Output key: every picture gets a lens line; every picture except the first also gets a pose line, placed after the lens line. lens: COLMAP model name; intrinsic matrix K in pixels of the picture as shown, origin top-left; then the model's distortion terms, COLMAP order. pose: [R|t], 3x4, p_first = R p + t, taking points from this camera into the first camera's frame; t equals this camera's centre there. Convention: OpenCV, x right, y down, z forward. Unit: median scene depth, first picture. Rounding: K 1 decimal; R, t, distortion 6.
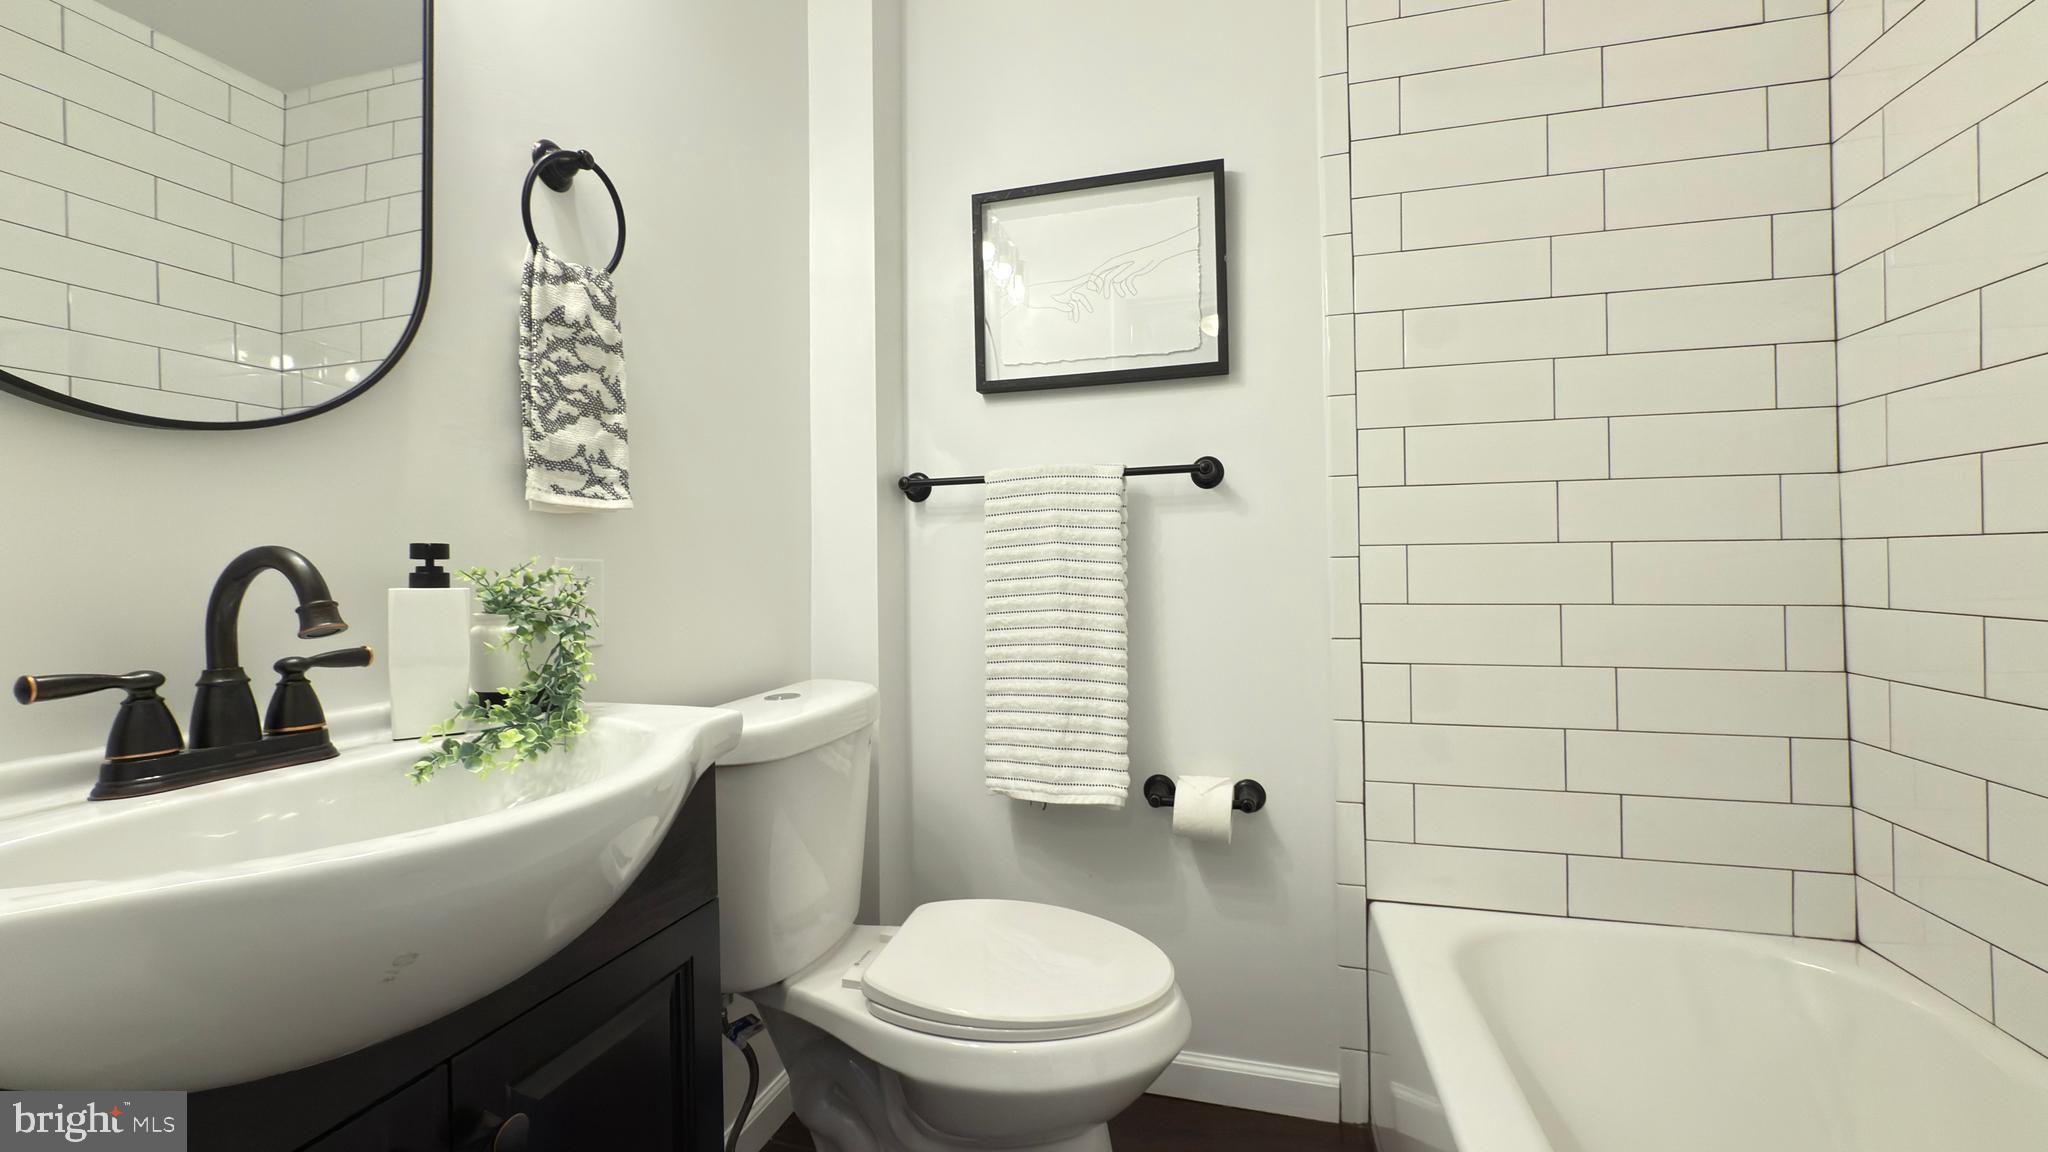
lens RADIAL K [[817.4, 0, 1033.2], [0, 817.4, 569.2], [0, 0, 1]] dist [0.002297, -0.000321]
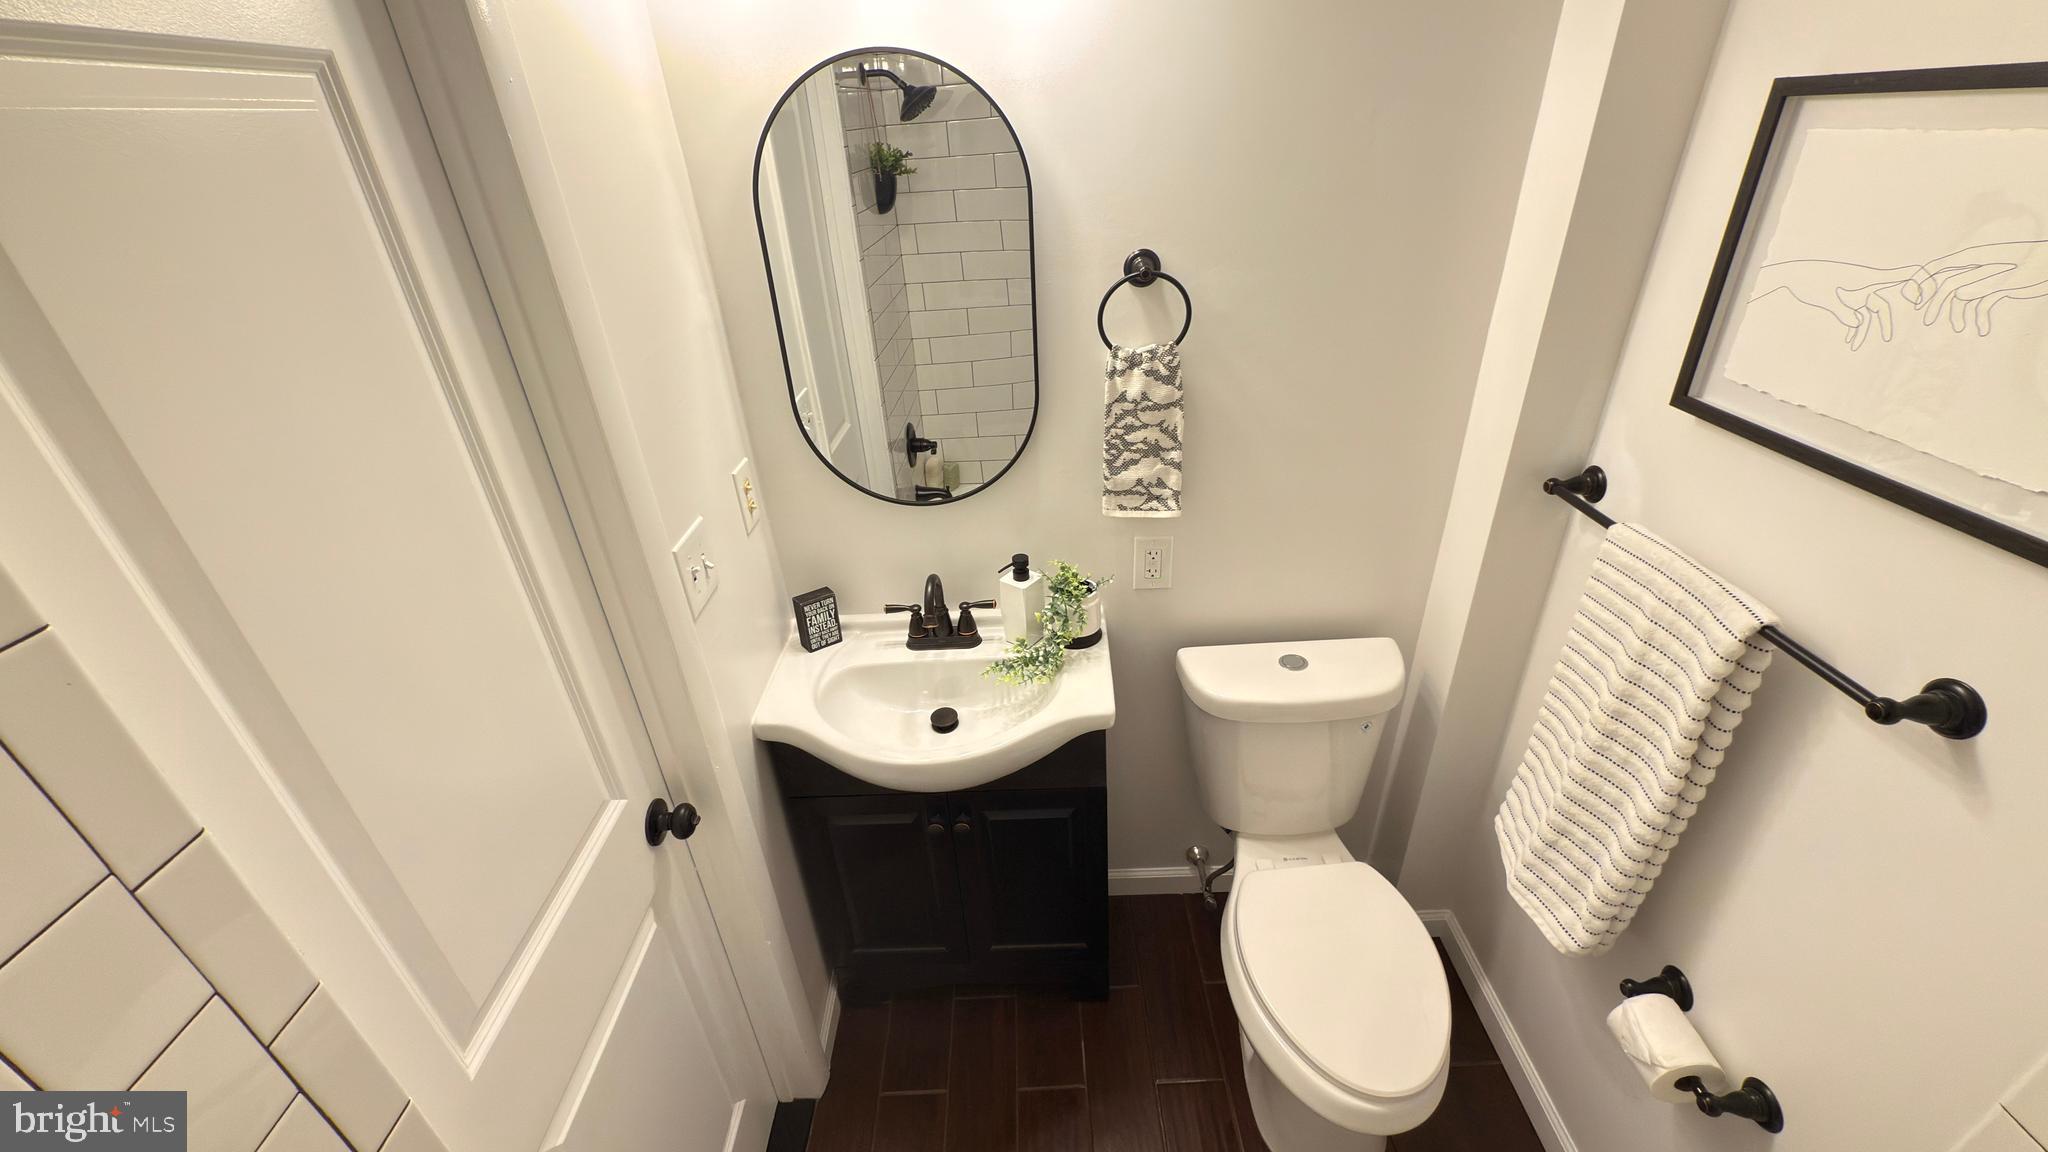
lens RADIAL K [[817.4, 0, 1034.8], [0, 817.4, 573.3], [0, 0, 1]] dist [0.002297, -0.000321]
pose [[0.279445, 0.473776, -0.835133, 0.686462], [0.045289, 0.862312, 0.504349, -0.746555], [0.959093, -0.178760, 0.219512, 0.472467]]
